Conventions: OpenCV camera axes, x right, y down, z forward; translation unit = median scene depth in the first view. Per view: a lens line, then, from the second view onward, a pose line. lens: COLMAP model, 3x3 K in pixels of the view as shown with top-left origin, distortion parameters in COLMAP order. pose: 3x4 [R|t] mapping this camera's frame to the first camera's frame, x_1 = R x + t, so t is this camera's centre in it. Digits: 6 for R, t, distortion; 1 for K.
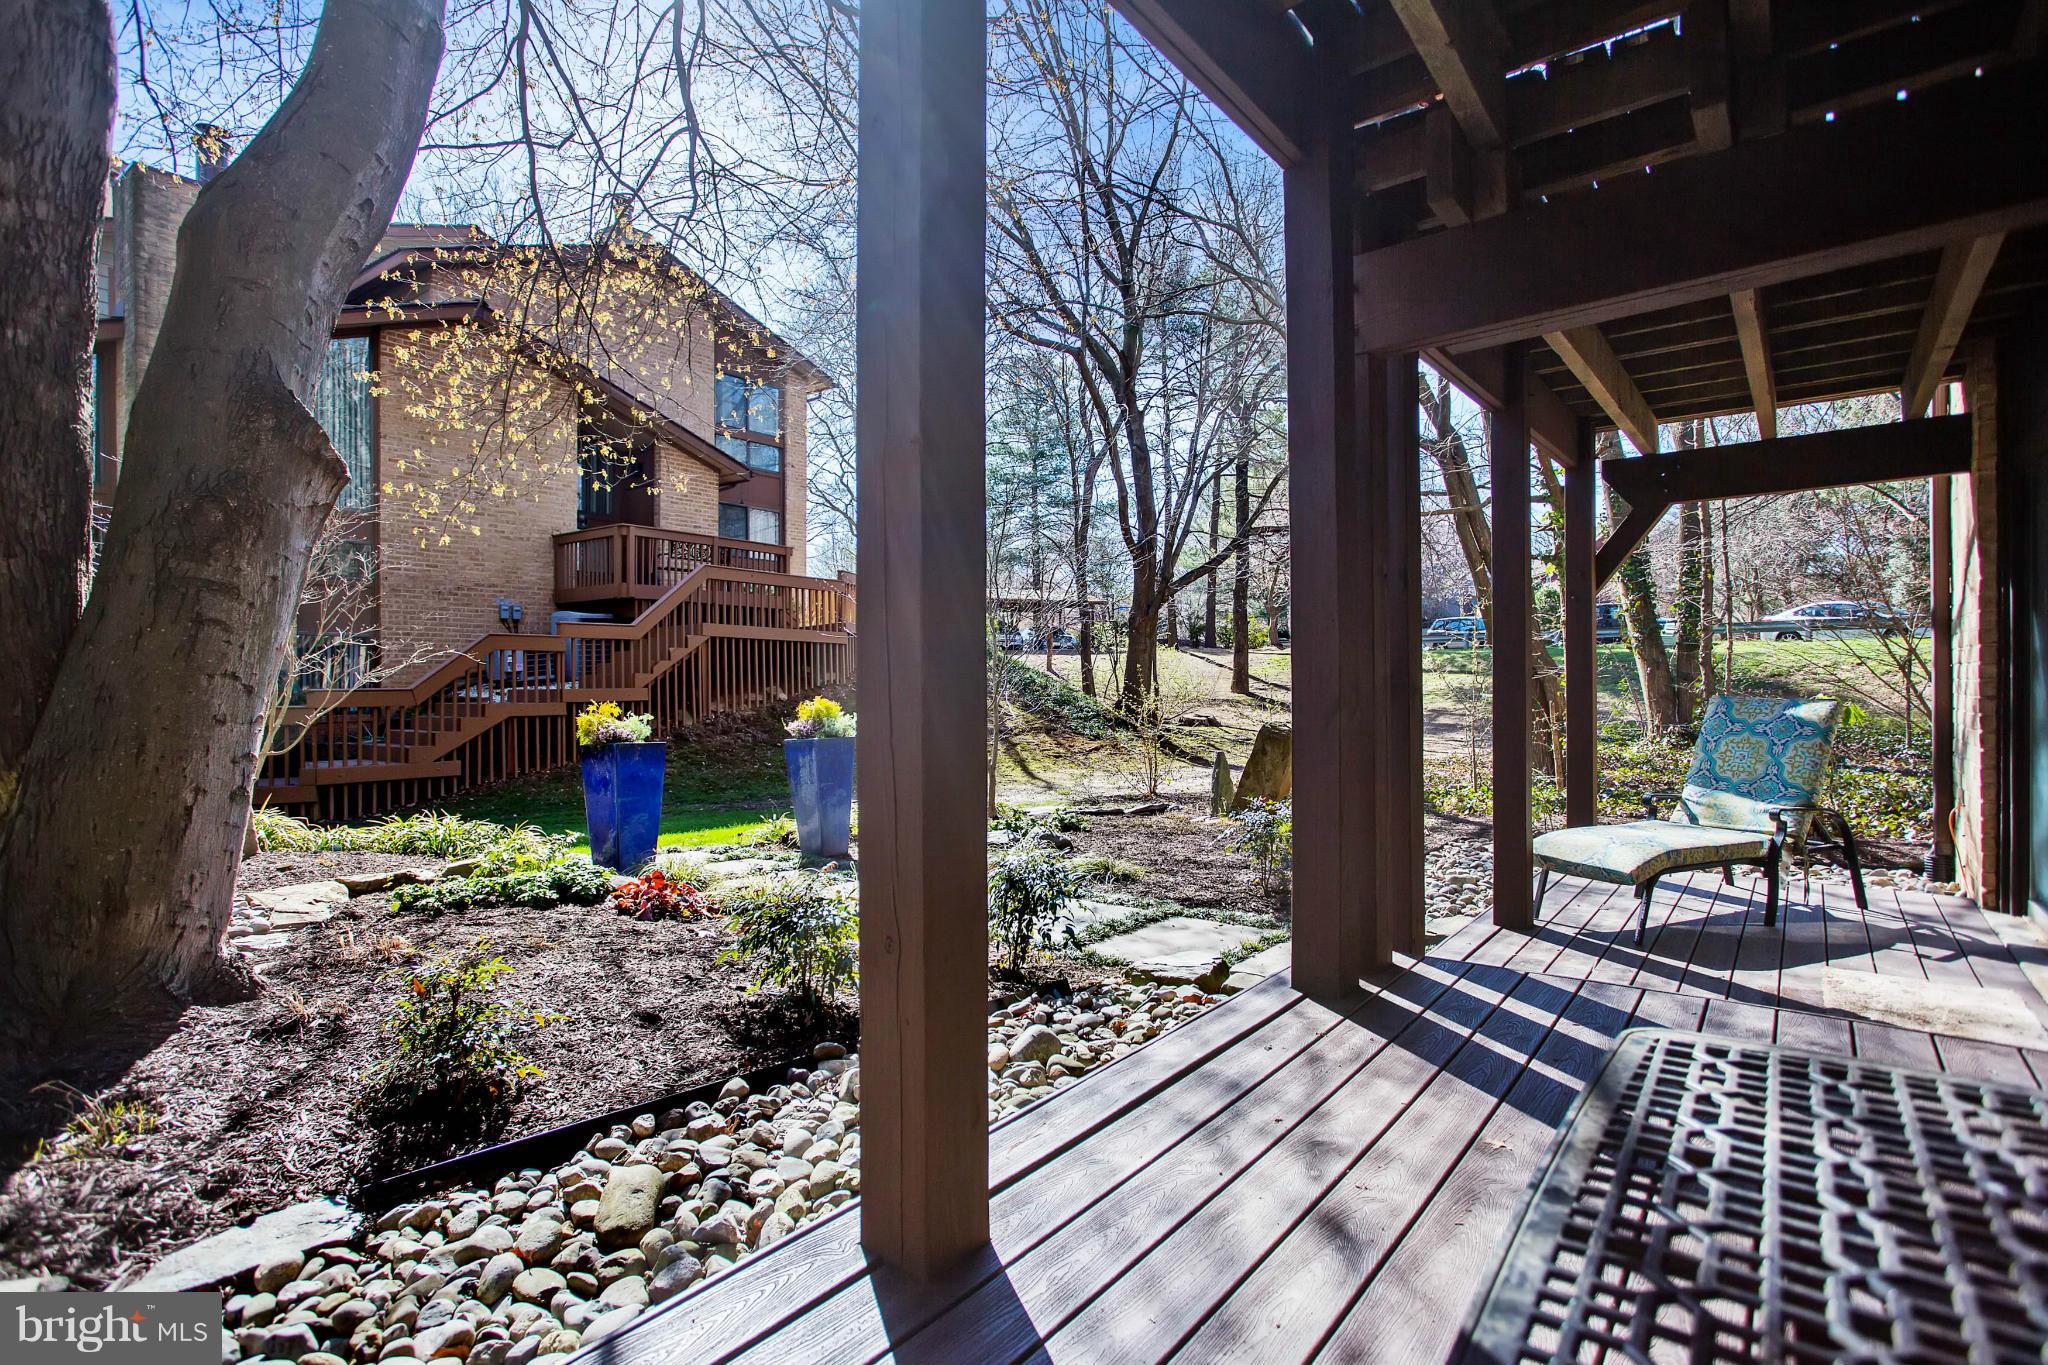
lens RADIAL K [[1009.3, 0, 1024.0], [0, 1009.3, 682.5], [0, 0, 1]] dist [-0.051888, 0.030343]
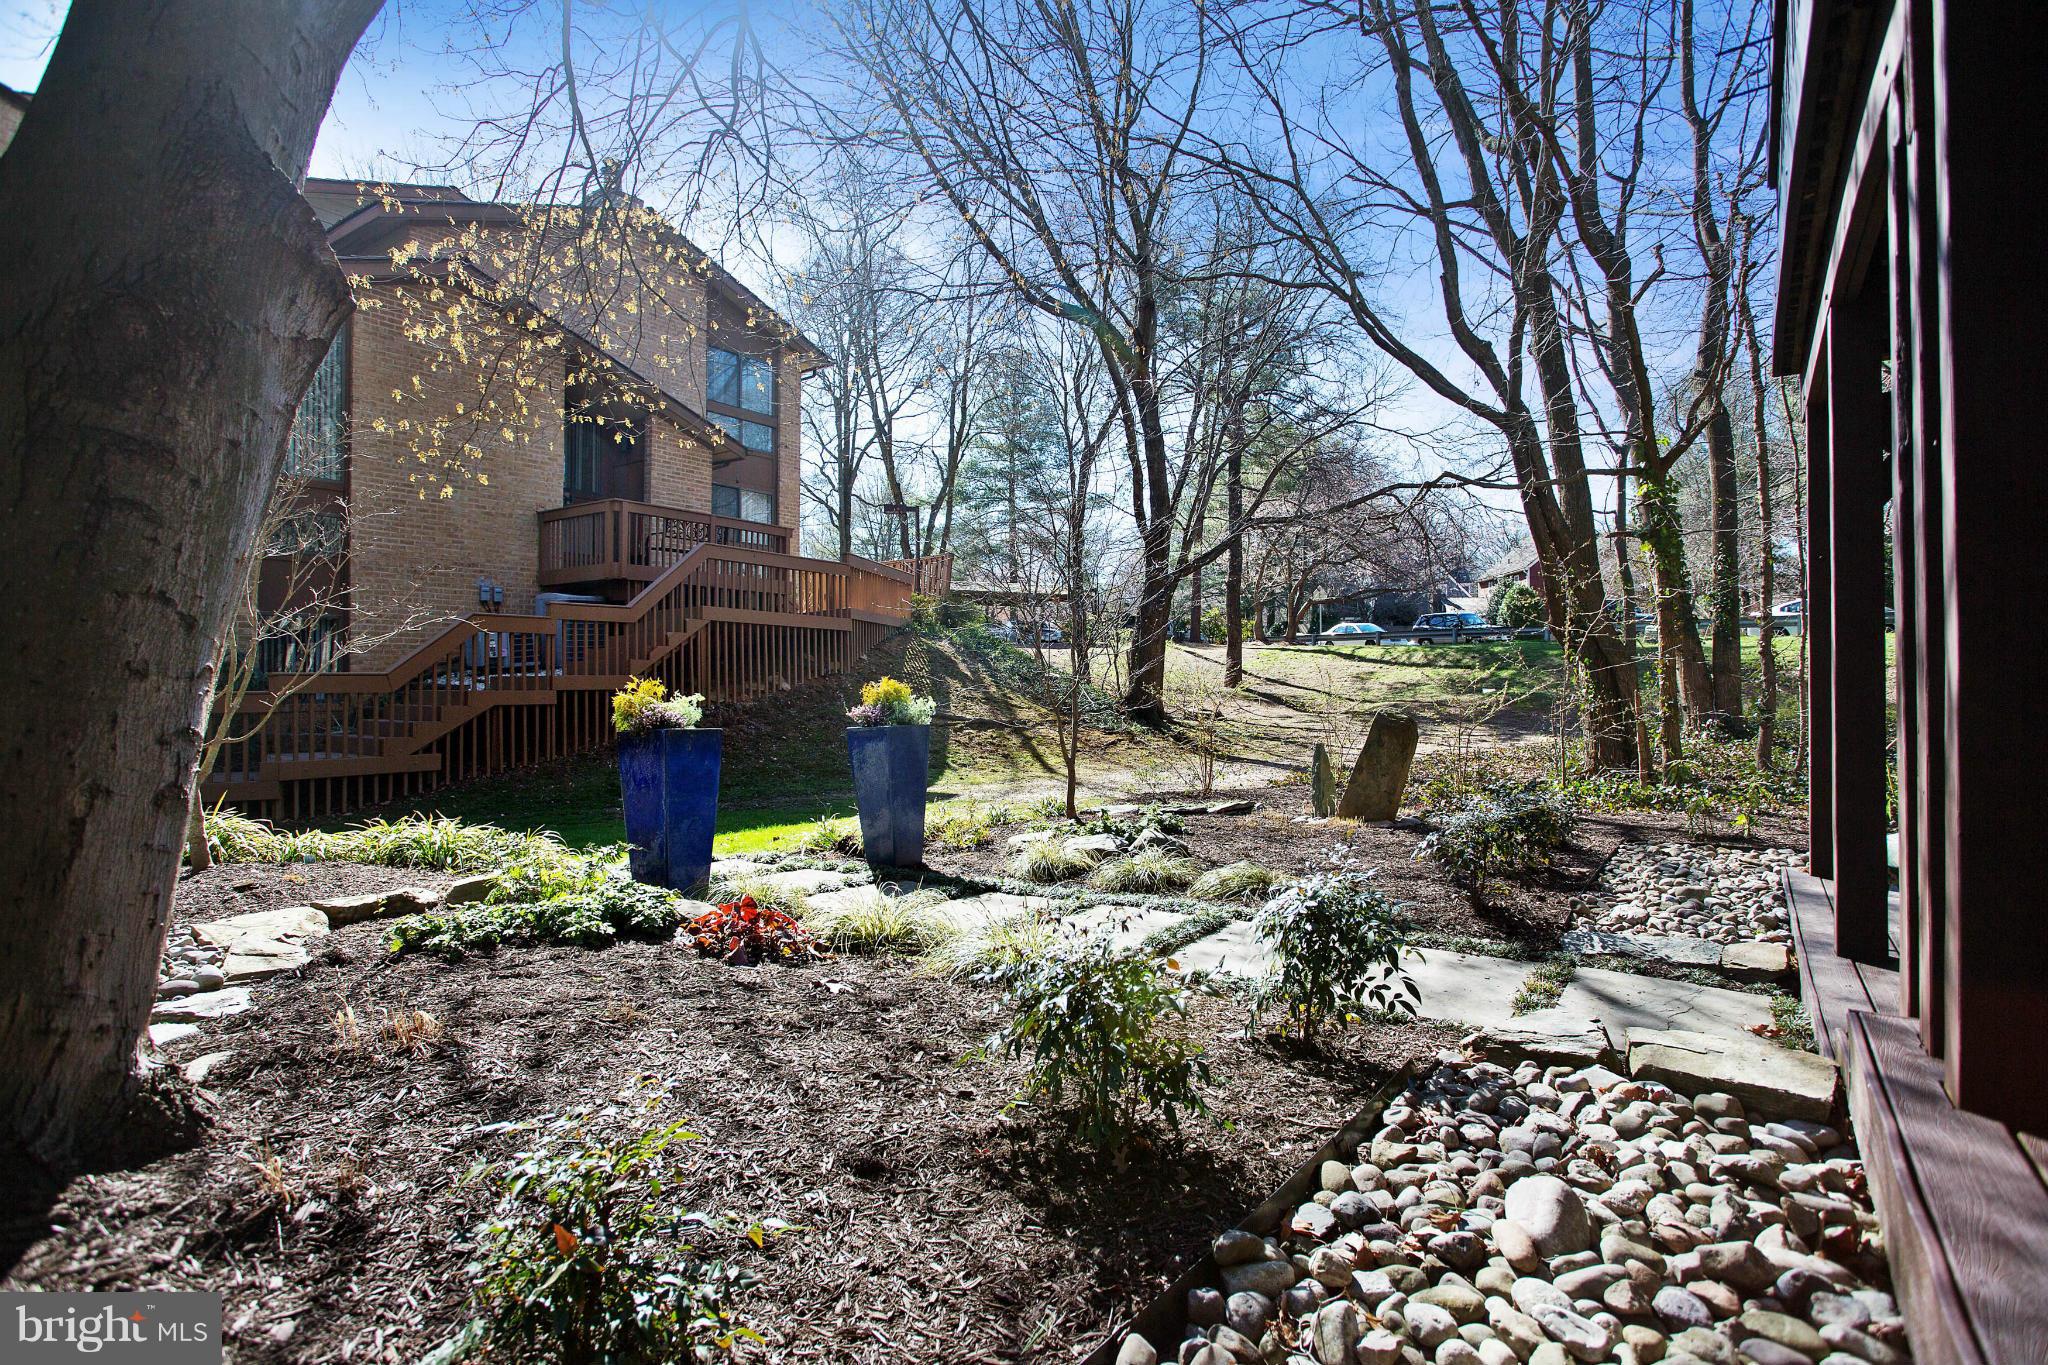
lens RADIAL K [[1021.3, 0, 1047.0], [0, 1021.3, 669.9], [0, 0, 1]] dist [-0.069885, 0.028210]
pose [[0.999121, 0.003538, 0.041781, -0.134868], [-0.003227, 0.999967, -0.007522, 0.018255], [-0.041806, 0.007381, 0.999098, 0.178684]]
